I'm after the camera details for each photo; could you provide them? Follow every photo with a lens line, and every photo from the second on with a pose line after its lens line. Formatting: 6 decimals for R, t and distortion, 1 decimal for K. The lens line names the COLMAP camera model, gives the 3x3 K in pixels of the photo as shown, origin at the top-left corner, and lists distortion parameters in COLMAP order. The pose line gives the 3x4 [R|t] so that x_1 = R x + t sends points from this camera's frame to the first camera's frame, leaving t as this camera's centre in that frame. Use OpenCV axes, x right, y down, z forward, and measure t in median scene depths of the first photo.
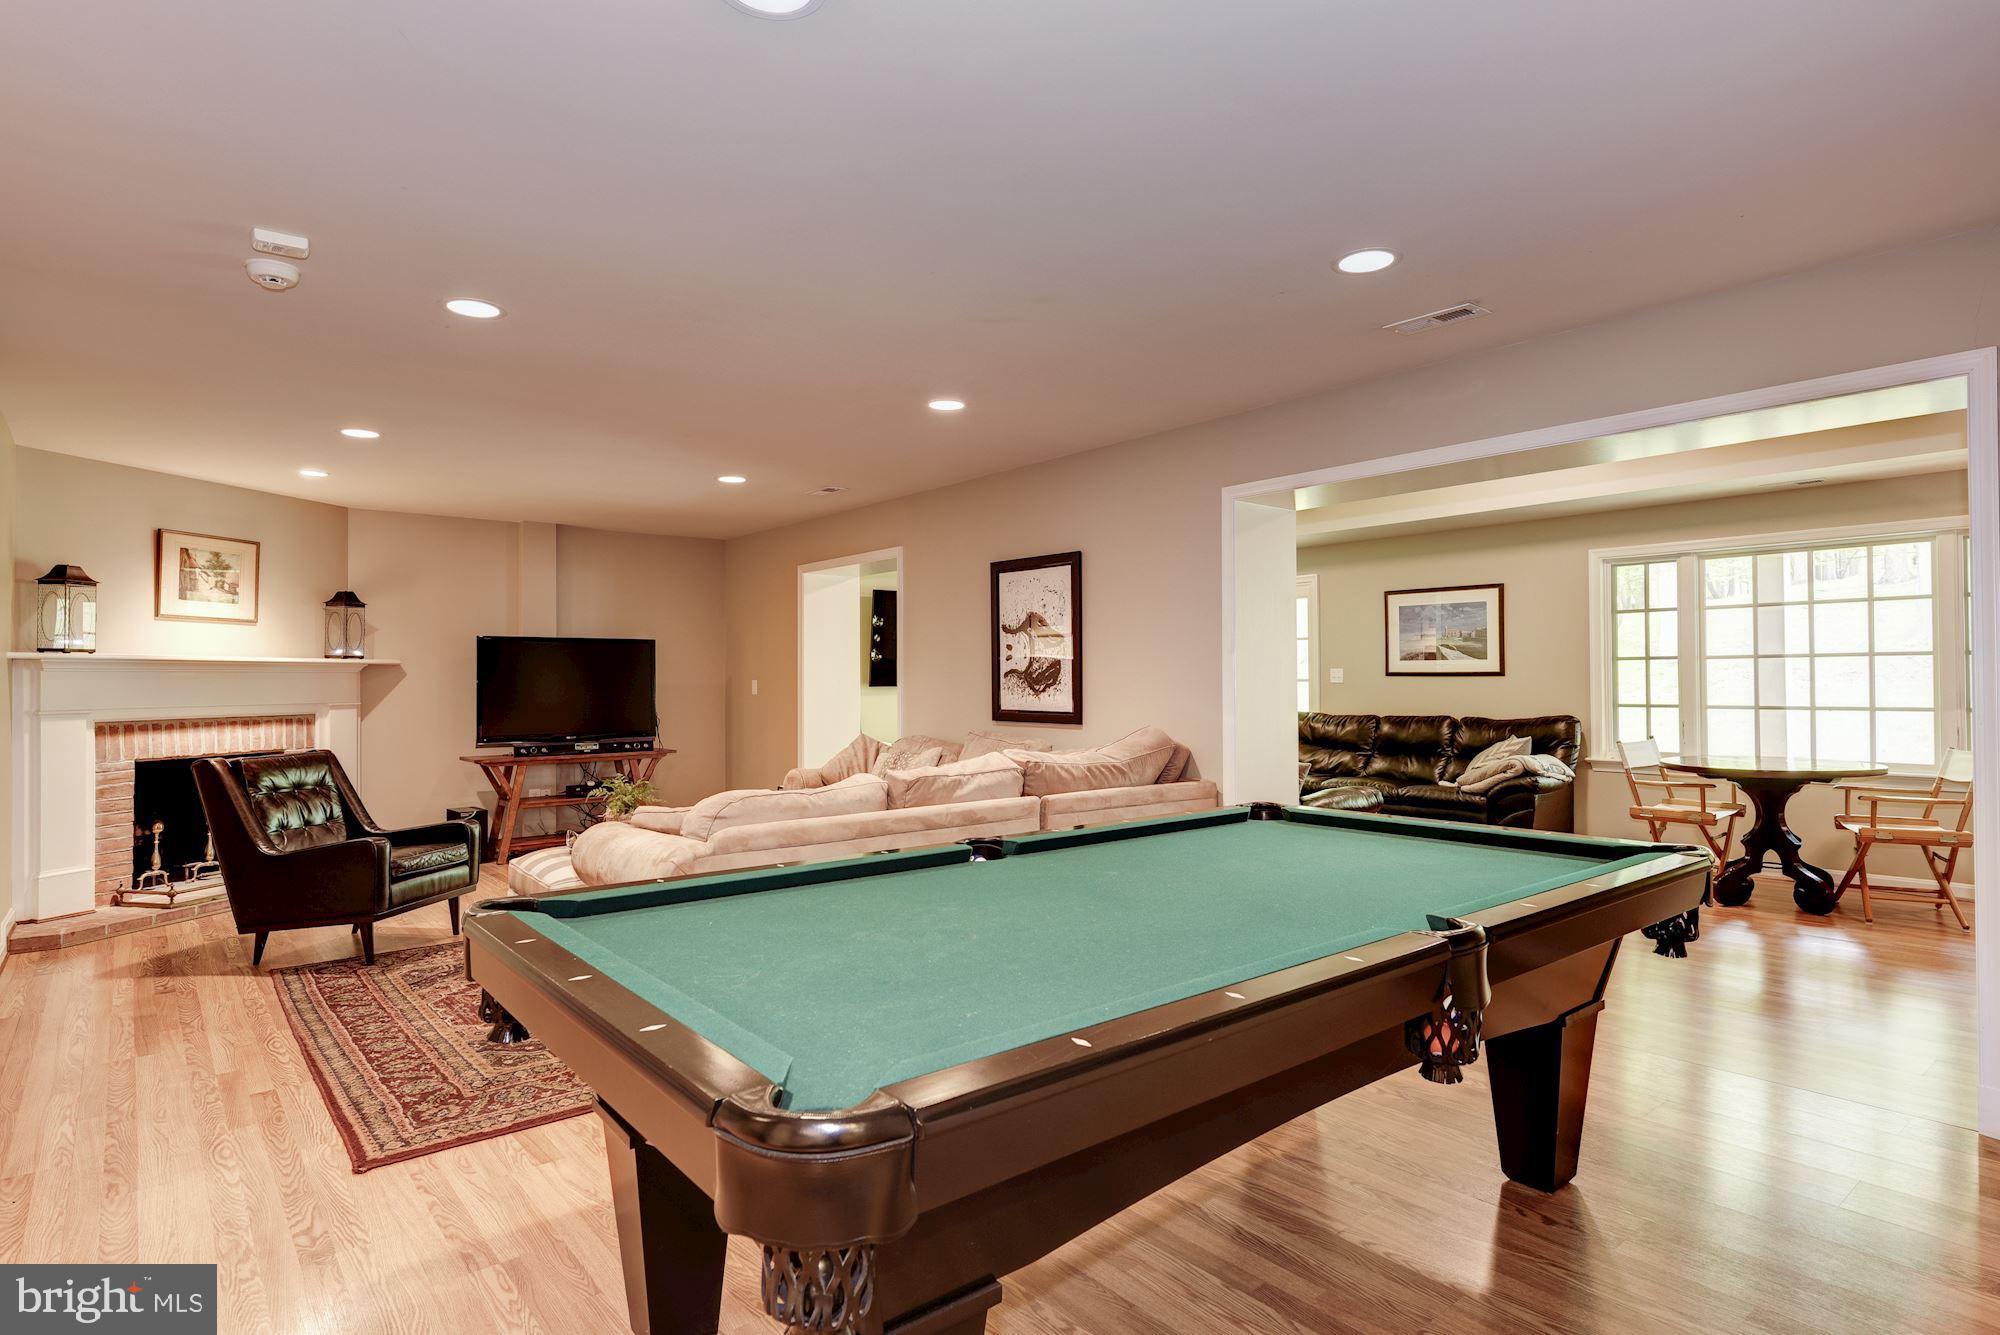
lens RADIAL K [[1052.4, 0, 996.1], [0, 1052.4, 667.6], [0, 0, 1]] dist [0.003531, 0.000659]
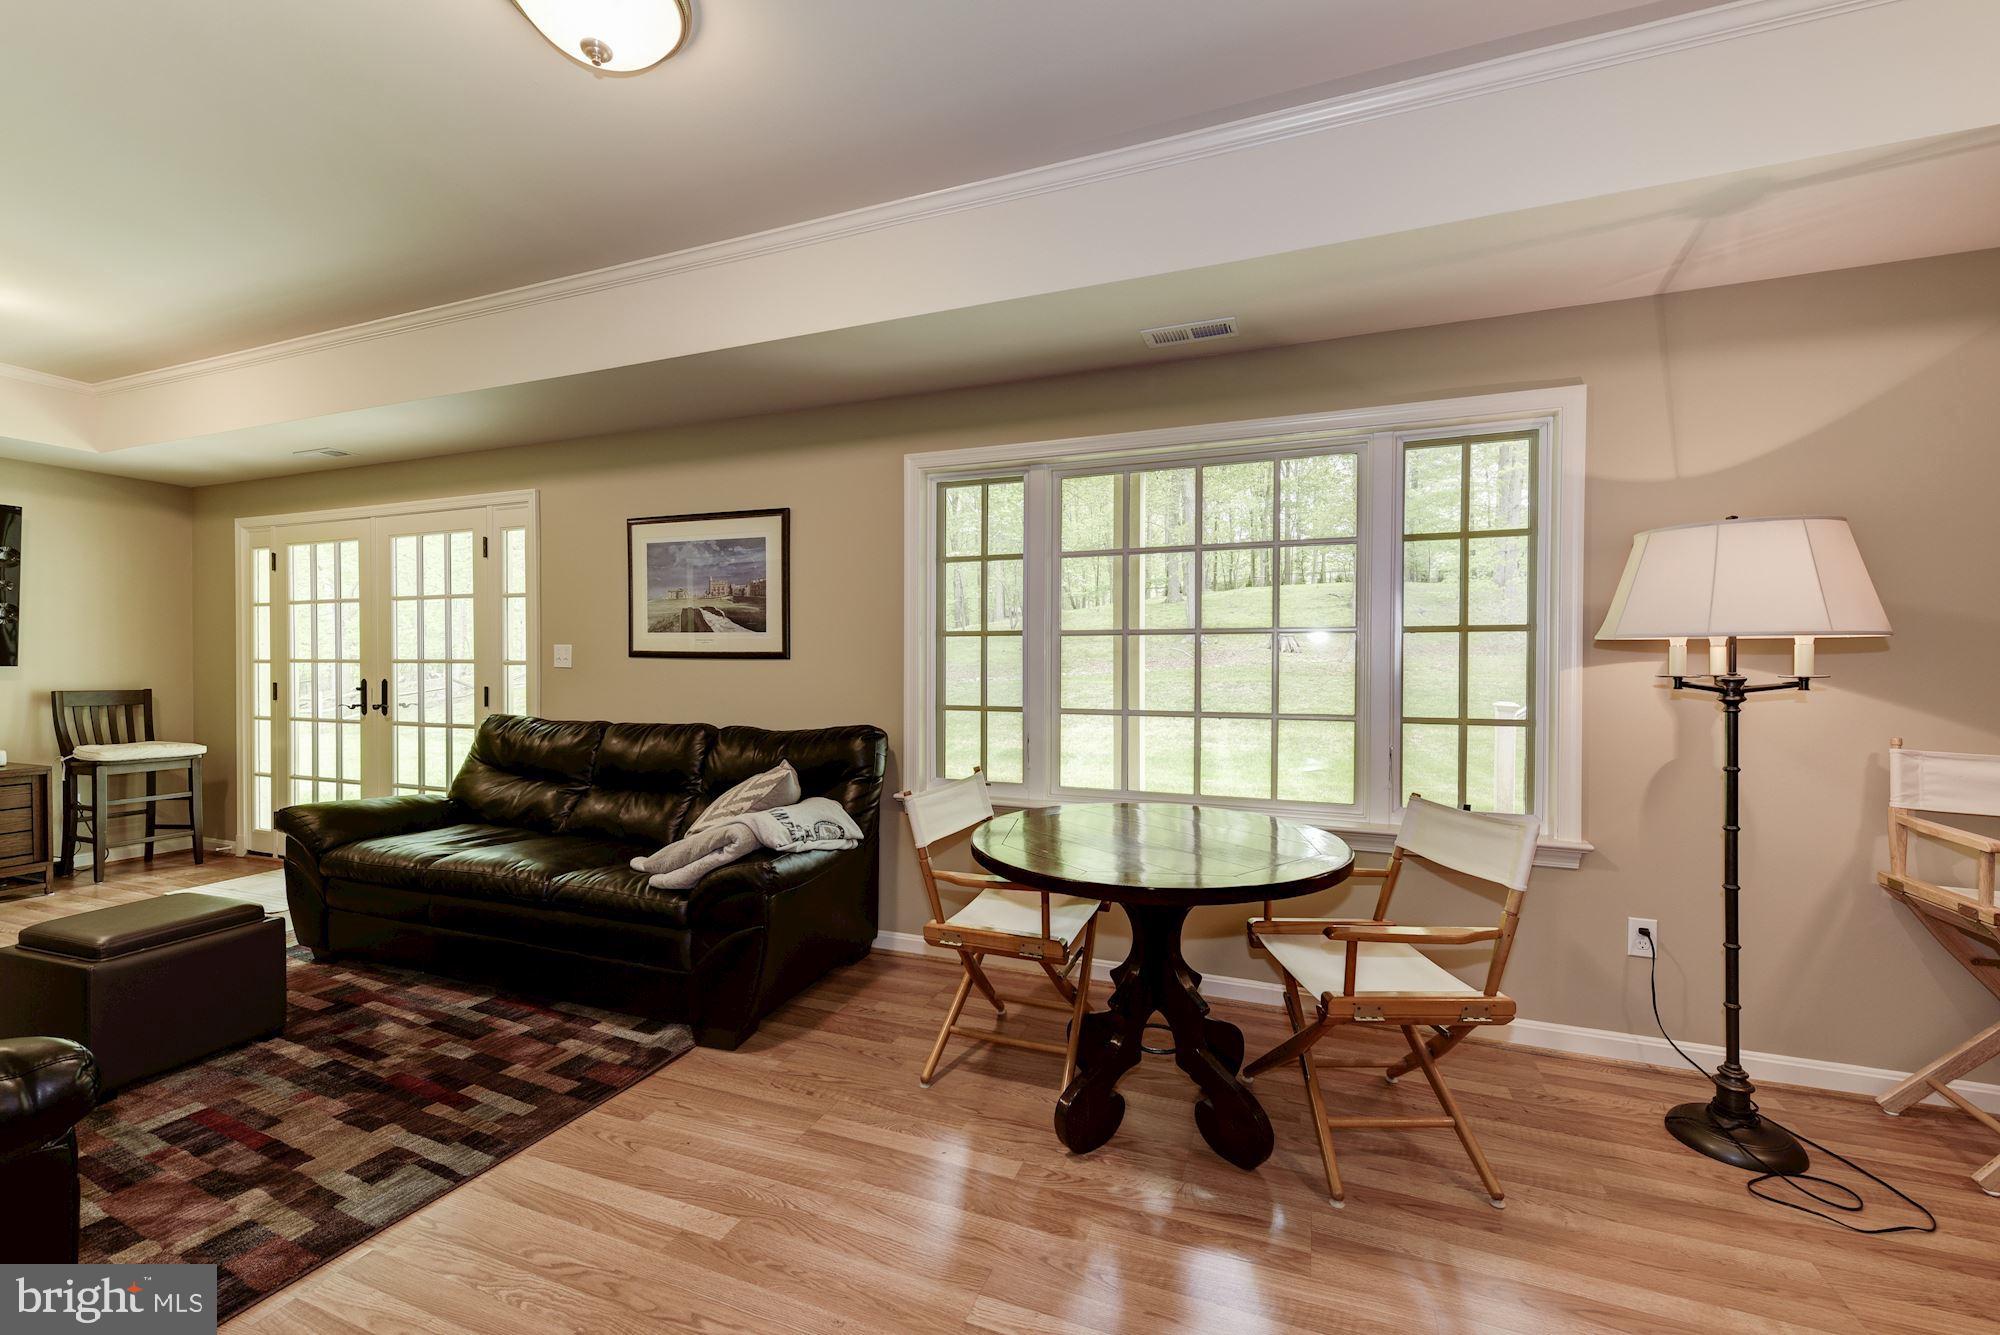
lens RADIAL K [[796.0, 0, 994.5], [0, 796.0, 668.8], [0, 0, 1]] dist [0.005341, -0.000642]
pose [[0.876493, 0.006430, 0.481372, 0.363918], [-0.016968, 0.999702, 0.017542, 0.003382], [-0.481115, -0.023543, 0.876341, 0.533200]]
